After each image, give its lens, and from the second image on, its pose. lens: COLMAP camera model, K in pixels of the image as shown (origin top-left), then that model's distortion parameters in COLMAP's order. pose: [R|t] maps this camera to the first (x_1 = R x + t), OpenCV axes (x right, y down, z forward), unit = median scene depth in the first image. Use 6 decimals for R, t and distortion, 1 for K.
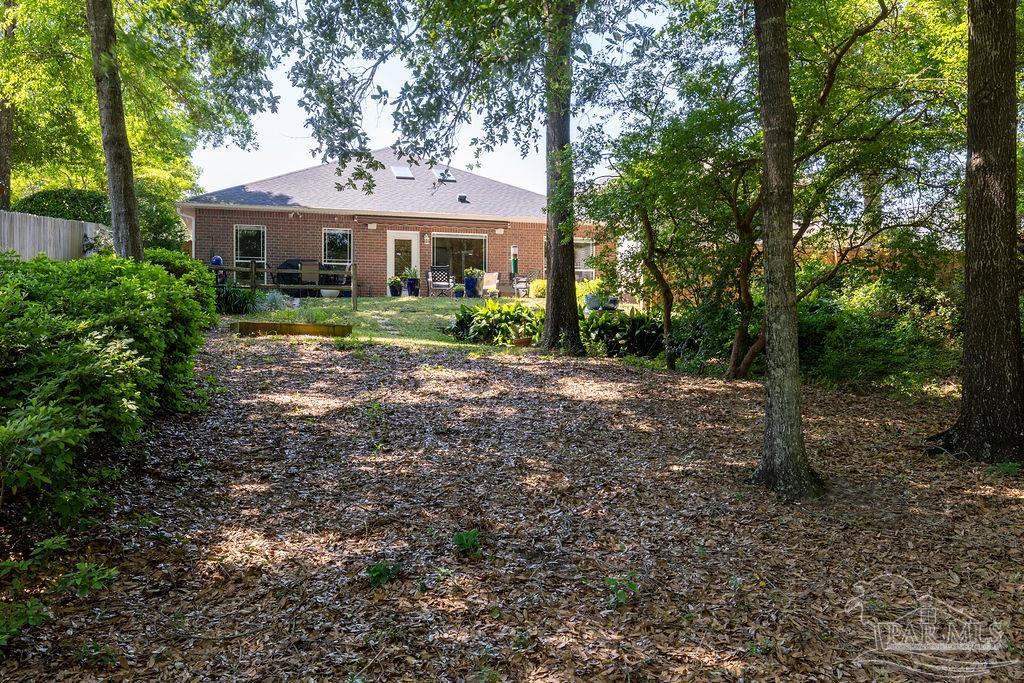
lens RADIAL K [[857.3, 0, 512.3], [0, 857.3, 341.2], [0, 0, 1]] dist [0.003722, 0.000958]
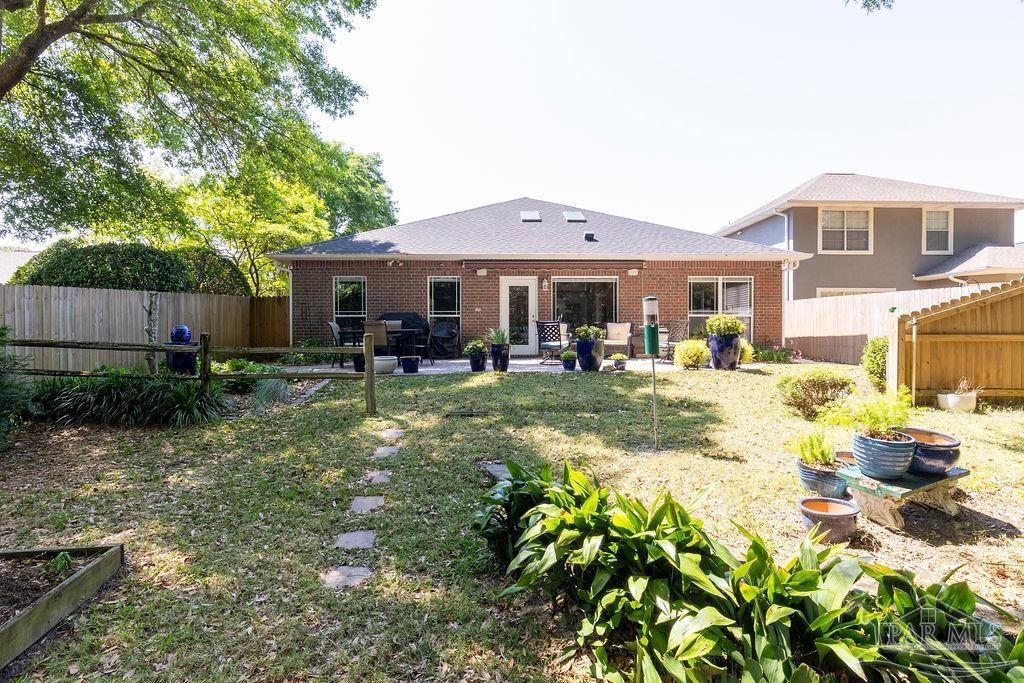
lens RADIAL K [[498.0, 0, 510.9], [0, 498.0, 342.8], [0, 0, 1]] dist [-0.000560, -0.000018]
pose [[0.962711, -0.002177, -0.270524, 0.001788], [0.003424, 0.999986, 0.004136, -0.063346], [0.270511, -0.004908, 0.962704, 0.511718]]
